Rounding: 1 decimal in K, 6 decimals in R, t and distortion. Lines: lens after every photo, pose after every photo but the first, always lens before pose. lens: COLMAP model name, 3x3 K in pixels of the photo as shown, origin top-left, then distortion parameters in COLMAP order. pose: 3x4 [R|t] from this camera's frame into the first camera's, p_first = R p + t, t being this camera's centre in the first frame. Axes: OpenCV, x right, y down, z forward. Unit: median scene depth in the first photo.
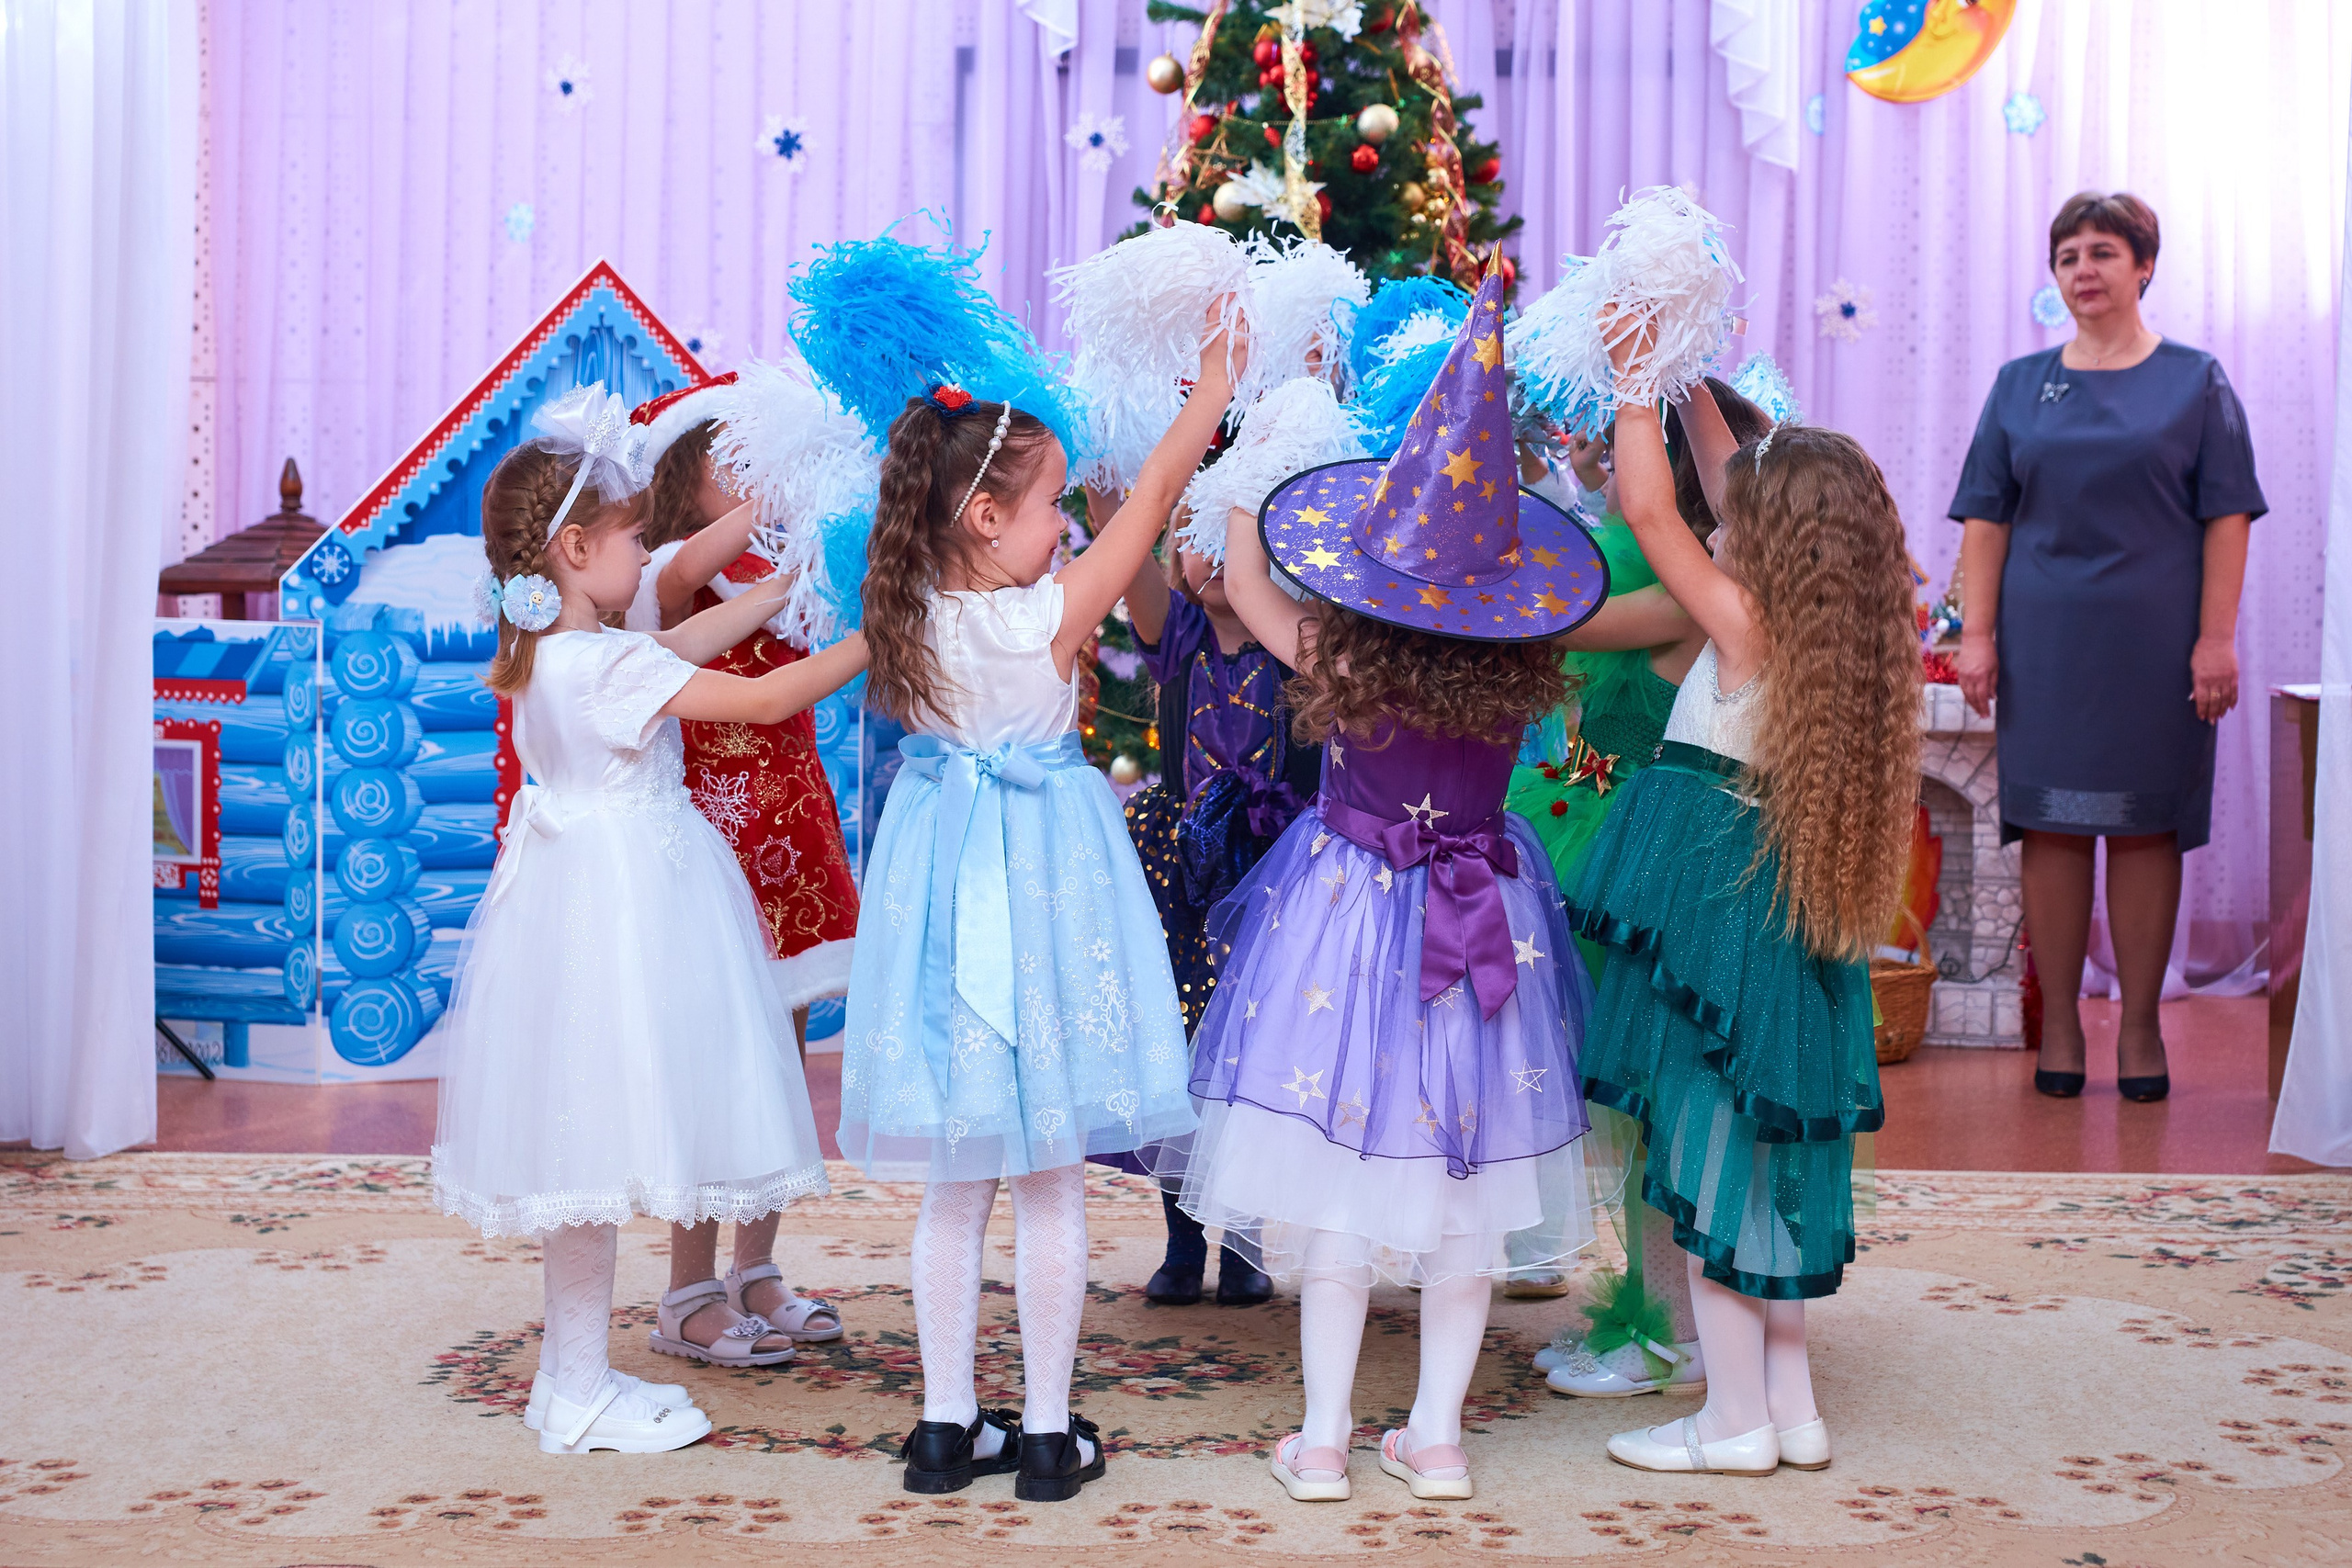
lens RADIAL K [[3846.4, 0, 1220.4], [0, 3846.4, 678.1], [0, 0, 1]] dist [0.068532, 0.000000]
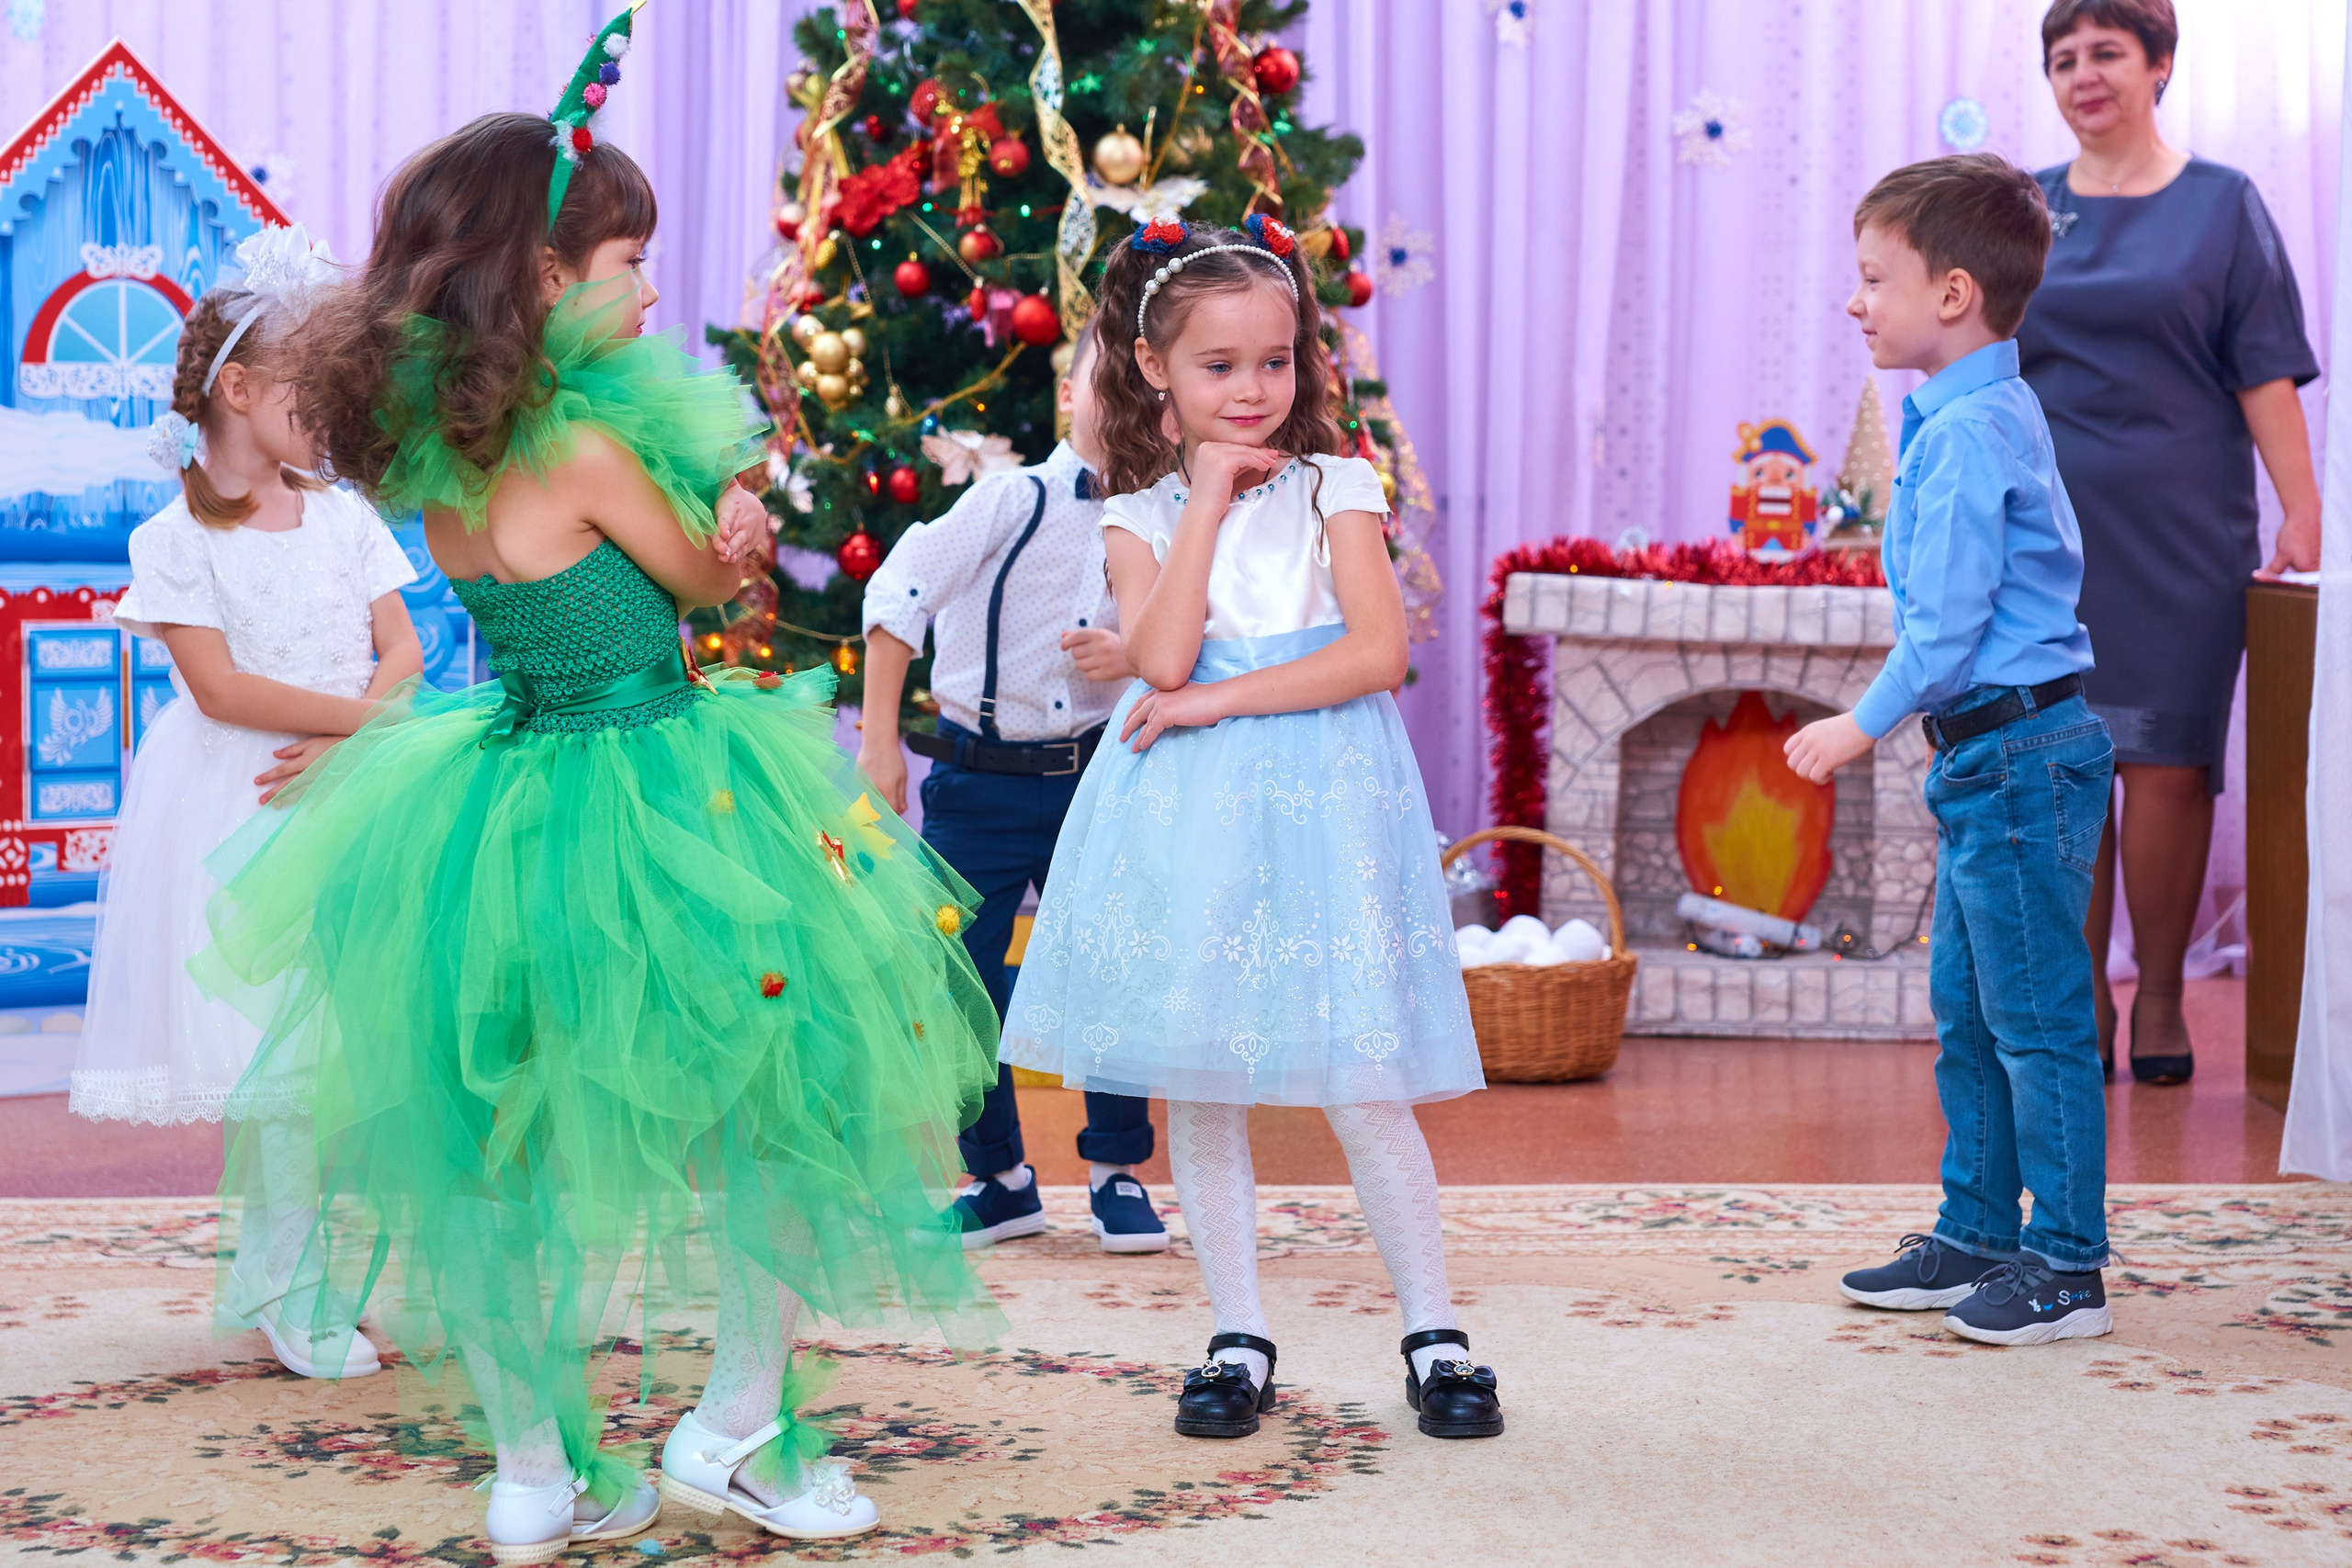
lens RADIAL K [[4379.4, 0, 1213.8], [0, 4379.4, 772.4], [0, 0, 1]] dist [0.136639, 0.000000]
pose [[0.998531, -0.009457, 0.053344, 0.009626], [0.008503, 0.999800, 0.018083, 0.022791], [-0.053504, -0.017603, 0.998412, 0.097281]]
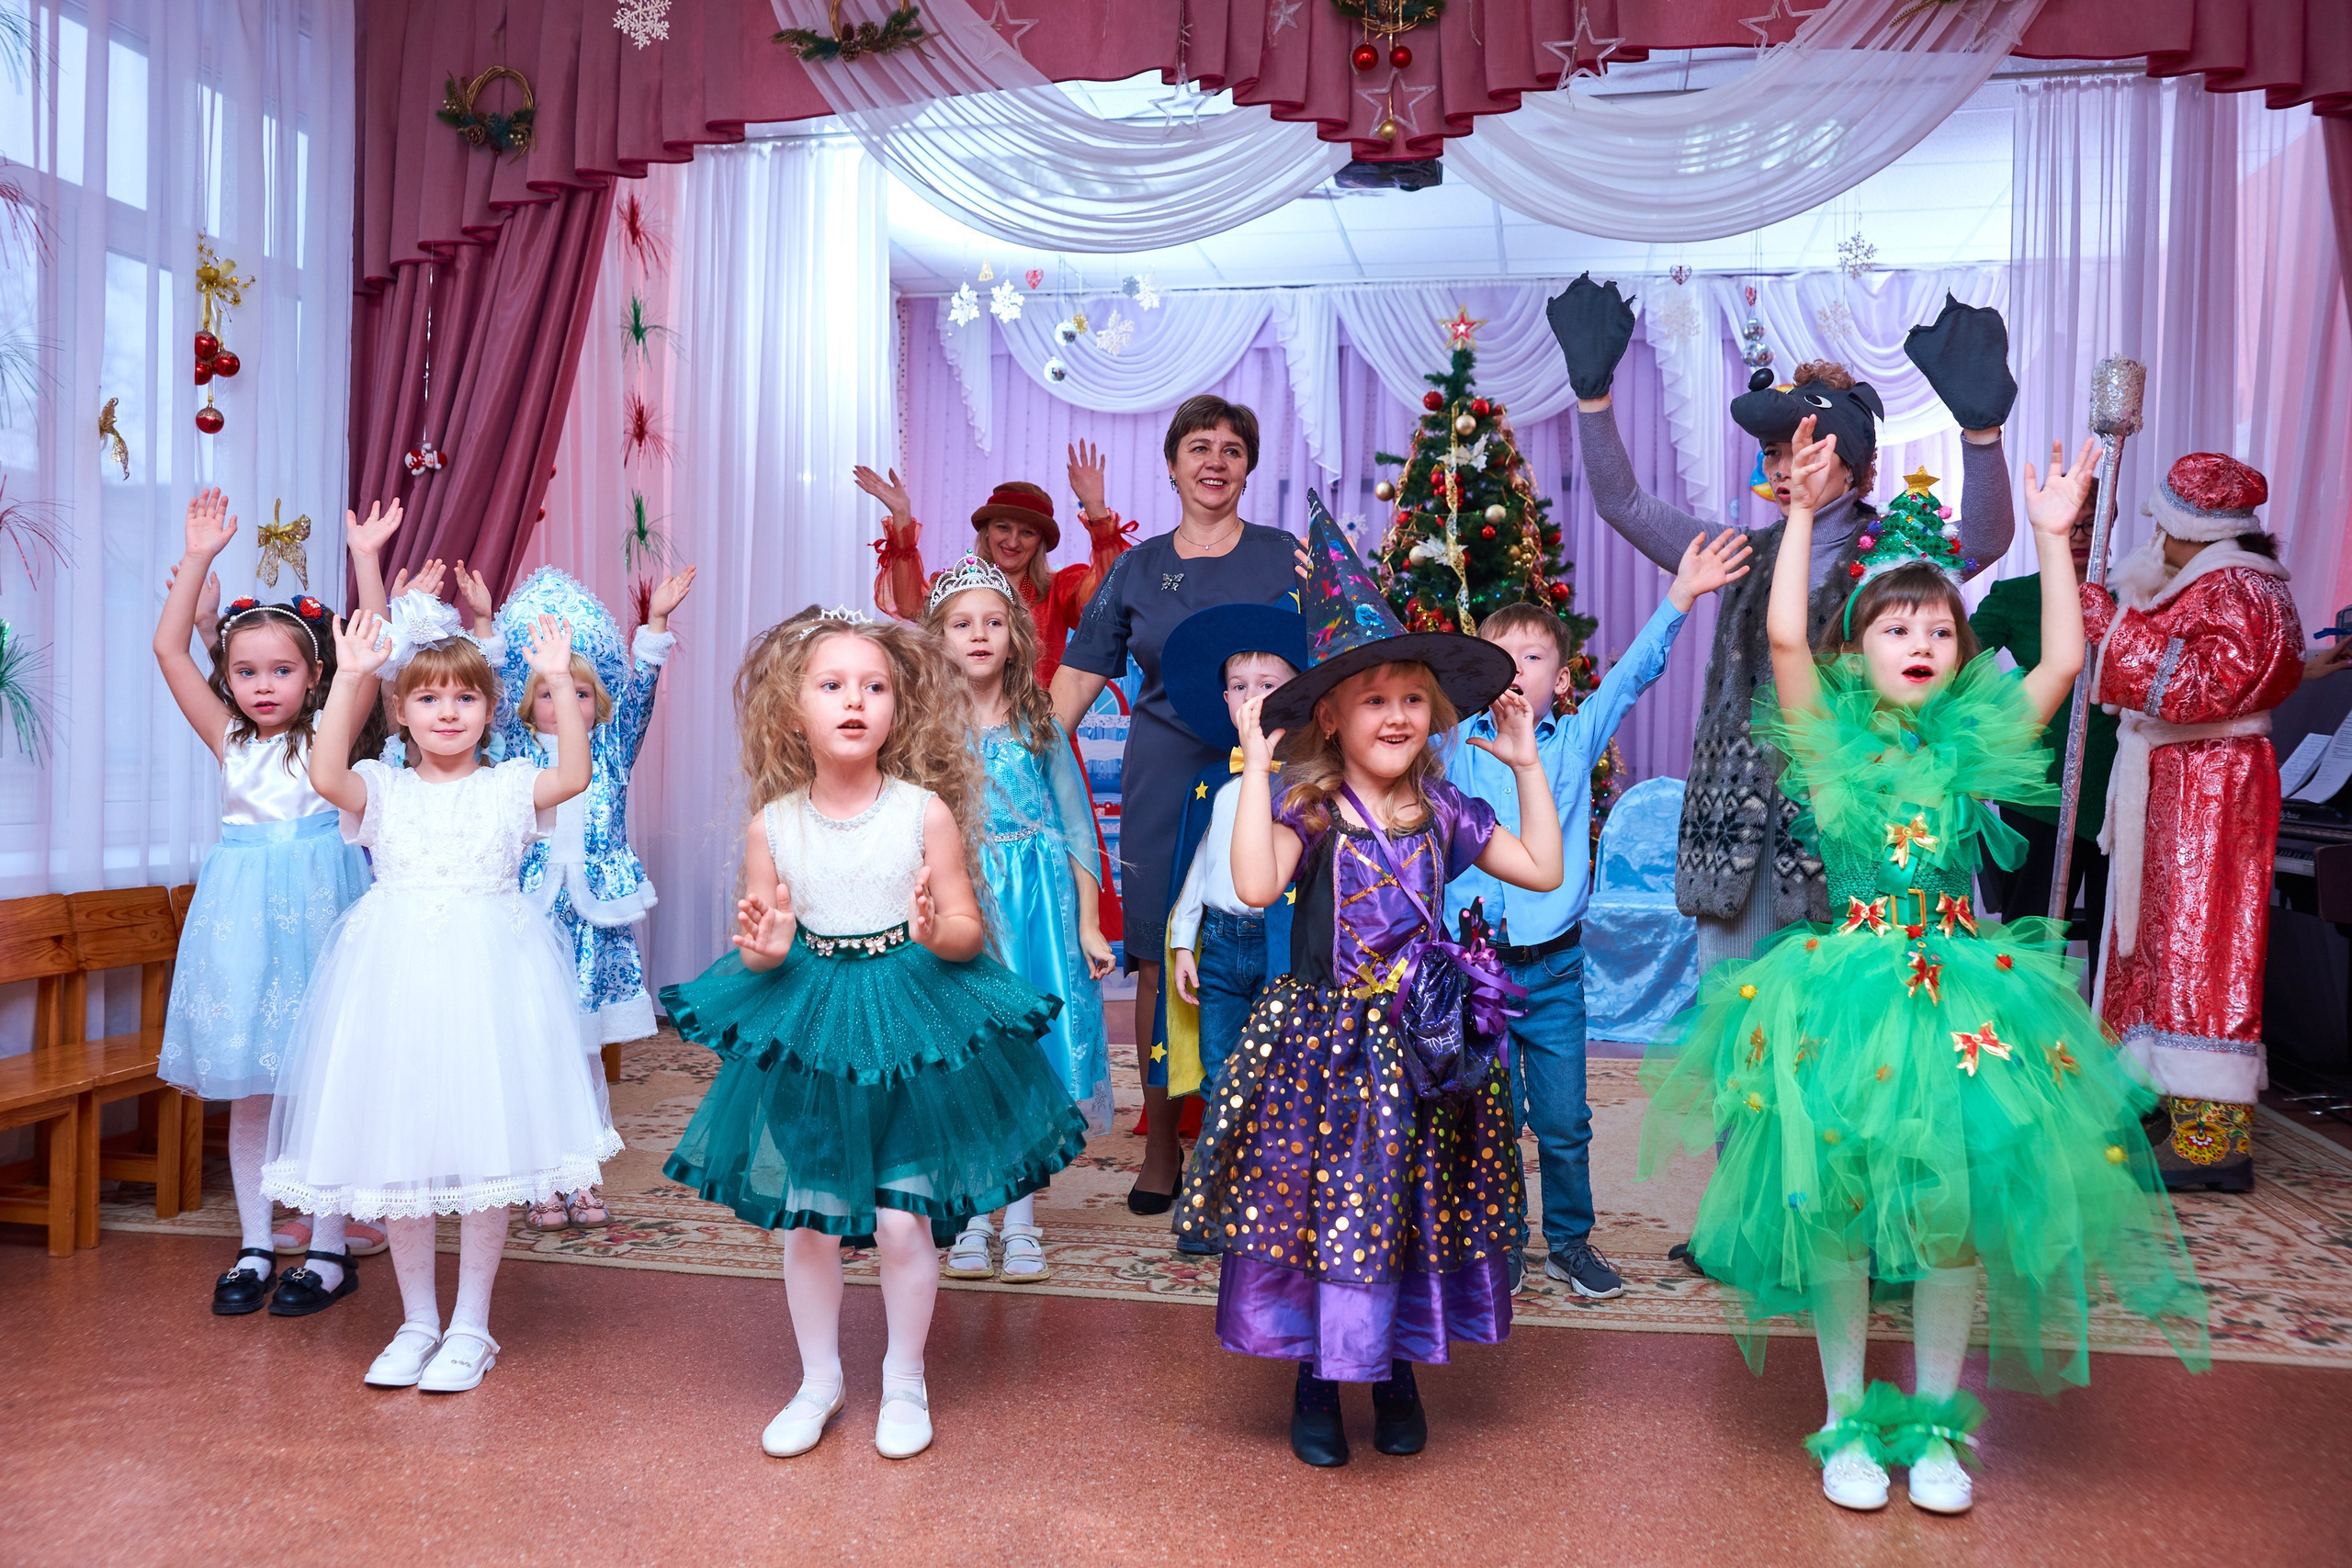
lens RADIAL K [[2085.1, 0, 1150.5], [0, 2085.1, 763.0], [0, 0, 1]] dist [-0.044793, 0.016698]
pose [[0.989513, 0.001667, -0.144437, 0.020743], [-0.006645, 0.999400, -0.033995, 0.015757], [0.144294, 0.034598, 0.988930, -0.042808]]
